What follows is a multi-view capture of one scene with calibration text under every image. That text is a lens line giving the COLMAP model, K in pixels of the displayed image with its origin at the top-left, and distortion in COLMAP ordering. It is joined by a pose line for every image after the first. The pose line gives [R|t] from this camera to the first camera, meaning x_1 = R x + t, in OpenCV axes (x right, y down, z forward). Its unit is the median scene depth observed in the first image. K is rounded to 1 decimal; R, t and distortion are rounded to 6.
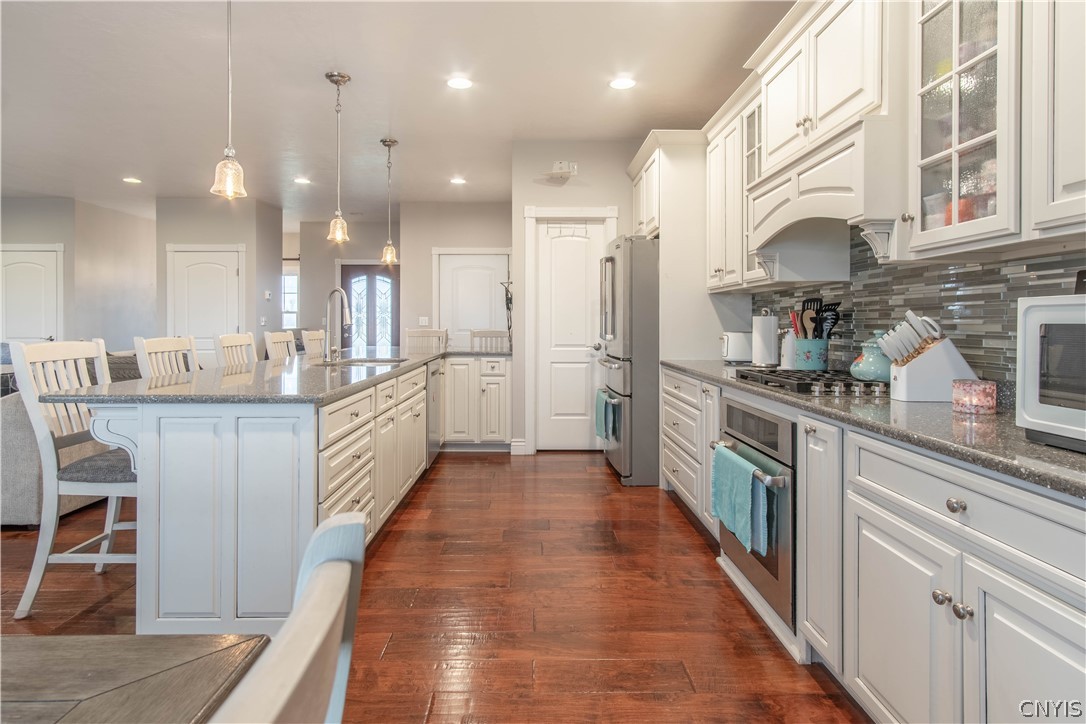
lens RADIAL K [[586.2, 0, 545.8], [0, 586.2, 314.4], [0, 0, 1]] dist [-0.001402, 0.000180]
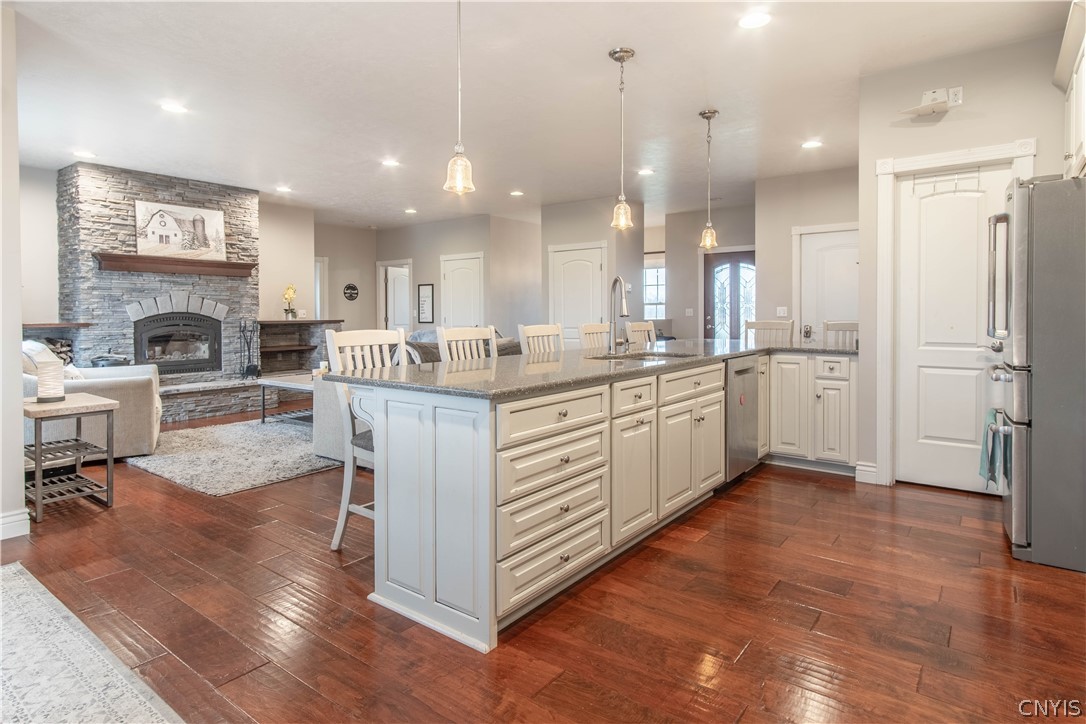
lens RADIAL K [[594.8, 0, 552.1], [0, 594.8, 317.8], [0, 0, 1]] dist [0.004111, 0.001043]
pose [[0.788196, 0.000252, -0.615424, 0.111253], [0.012650, 0.999782, 0.016612, 0.002487], [0.615294, -0.020879, 0.788021, 0.126408]]
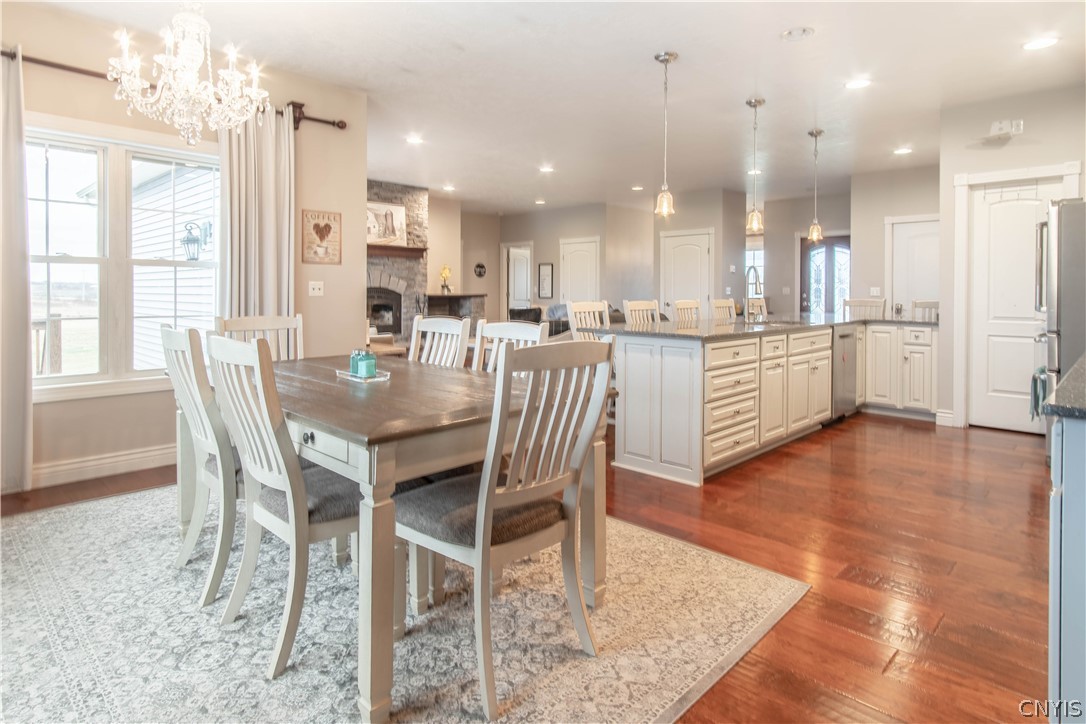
lens RADIAL K [[608.6, 0, 557.4], [0, 608.6, 287.9], [0, 0, 1]] dist [-0.001325, -0.000951]
pose [[0.716267, 0.000964, -0.697826, 0.204103], [0.003263, 0.999983, 0.004731, -0.001894], [0.697819, -0.005666, 0.716252, -0.201245]]
